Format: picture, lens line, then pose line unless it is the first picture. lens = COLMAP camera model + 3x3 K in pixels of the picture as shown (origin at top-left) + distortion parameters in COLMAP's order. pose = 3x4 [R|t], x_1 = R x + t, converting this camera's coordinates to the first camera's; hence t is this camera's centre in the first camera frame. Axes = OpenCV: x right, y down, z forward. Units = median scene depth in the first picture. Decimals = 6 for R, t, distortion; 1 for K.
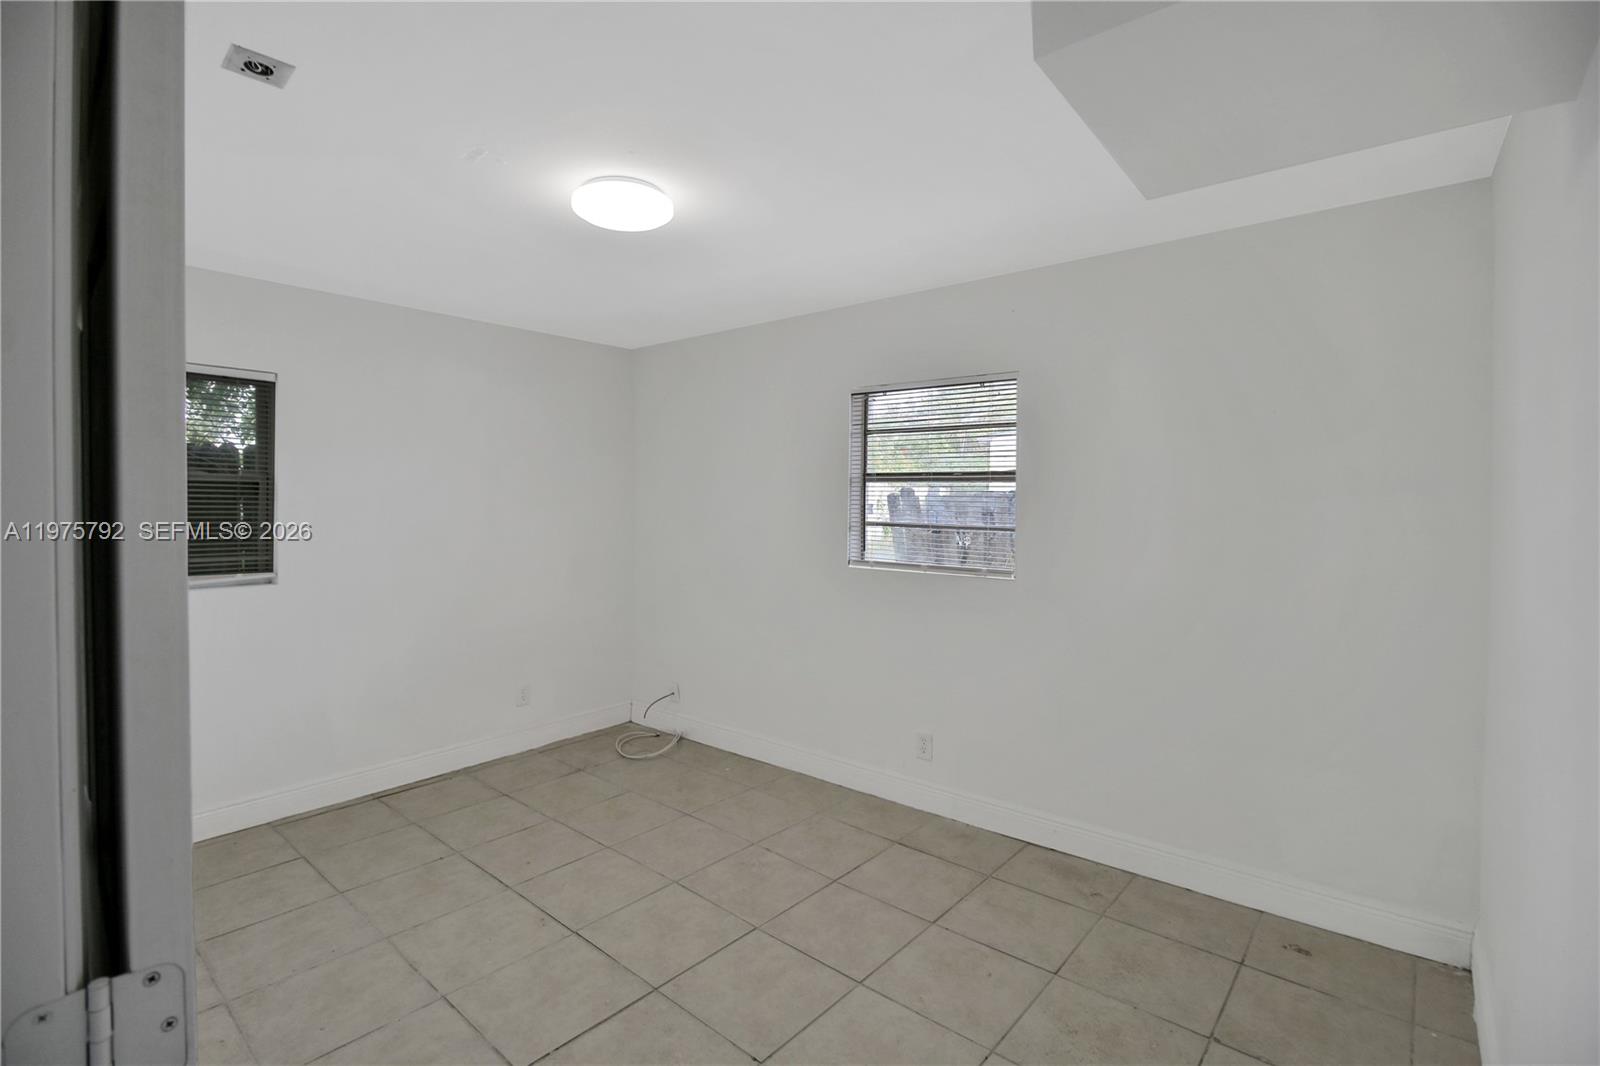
lens RADIAL K [[745.3, 0, 805.2], [0, 745.3, 493.2], [0, 0, 1]] dist [-0.002751, -0.001504]
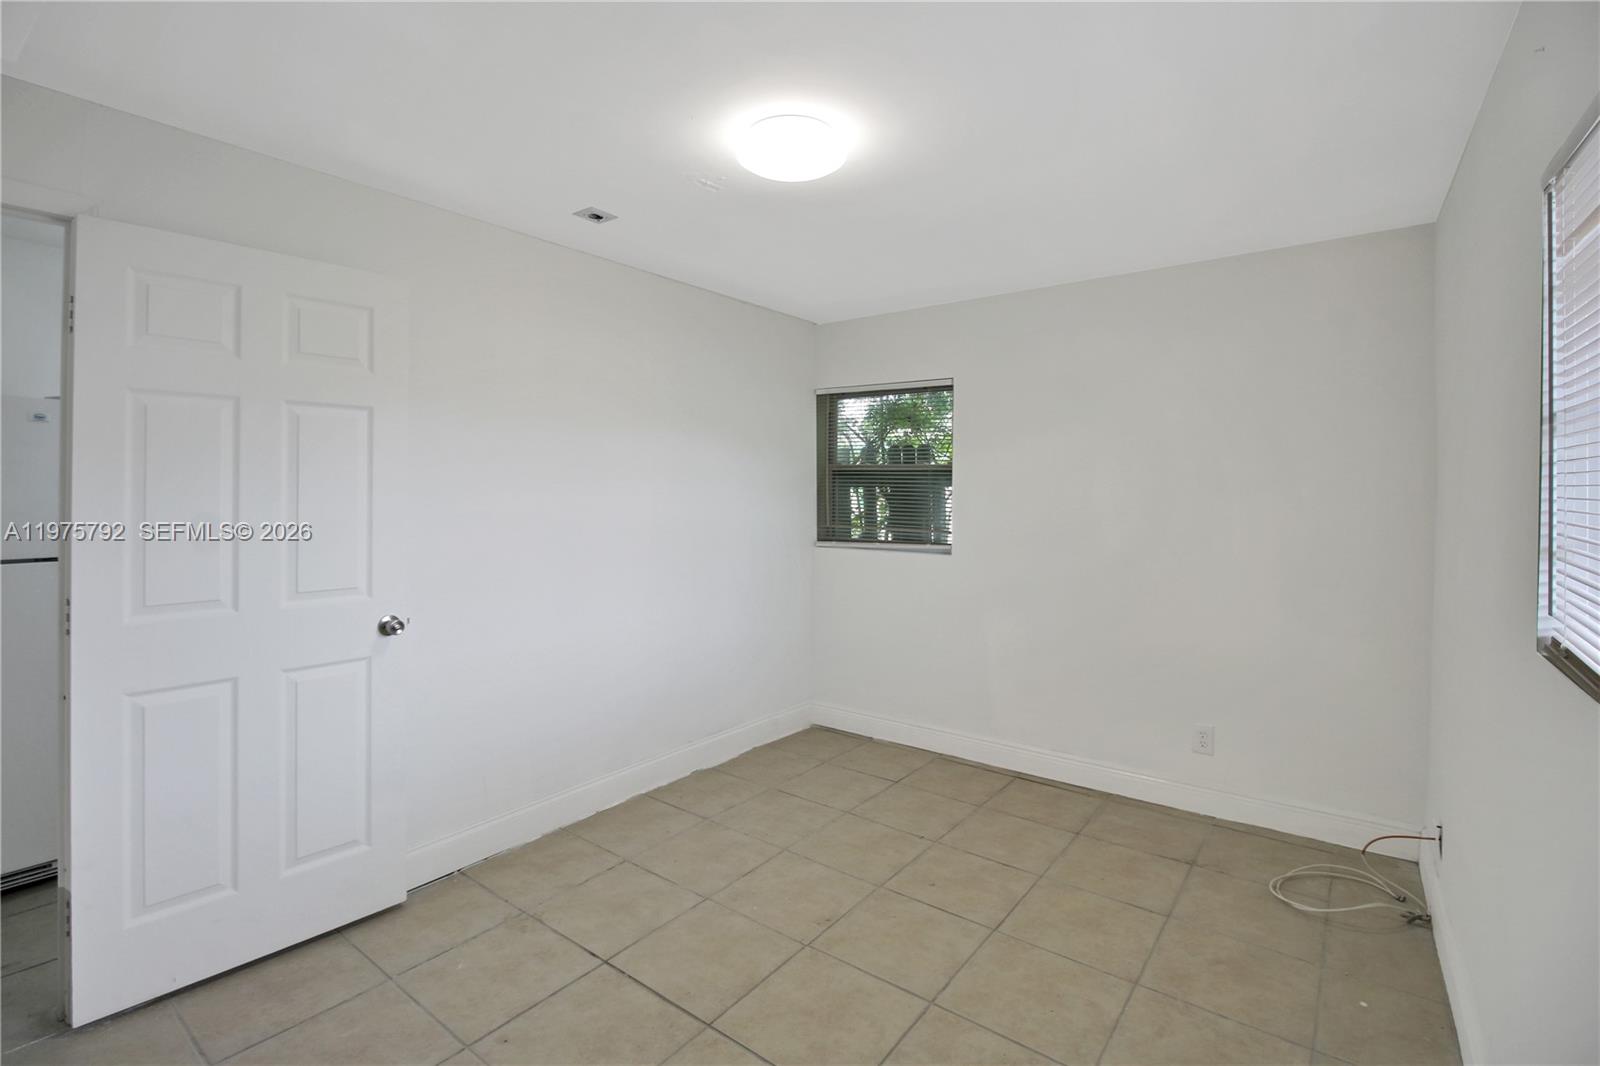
lens RADIAL K [[745.3, 0, 805.2], [0, 745.3, 493.2], [0, 0, 1]] dist [-0.002751, -0.001504]
pose [[0.056238, 0.005977, -0.998400, 0.424682], [0.006011, 0.999962, 0.006325, 0.011003], [0.998399, -0.006357, 0.056200, 0.648692]]
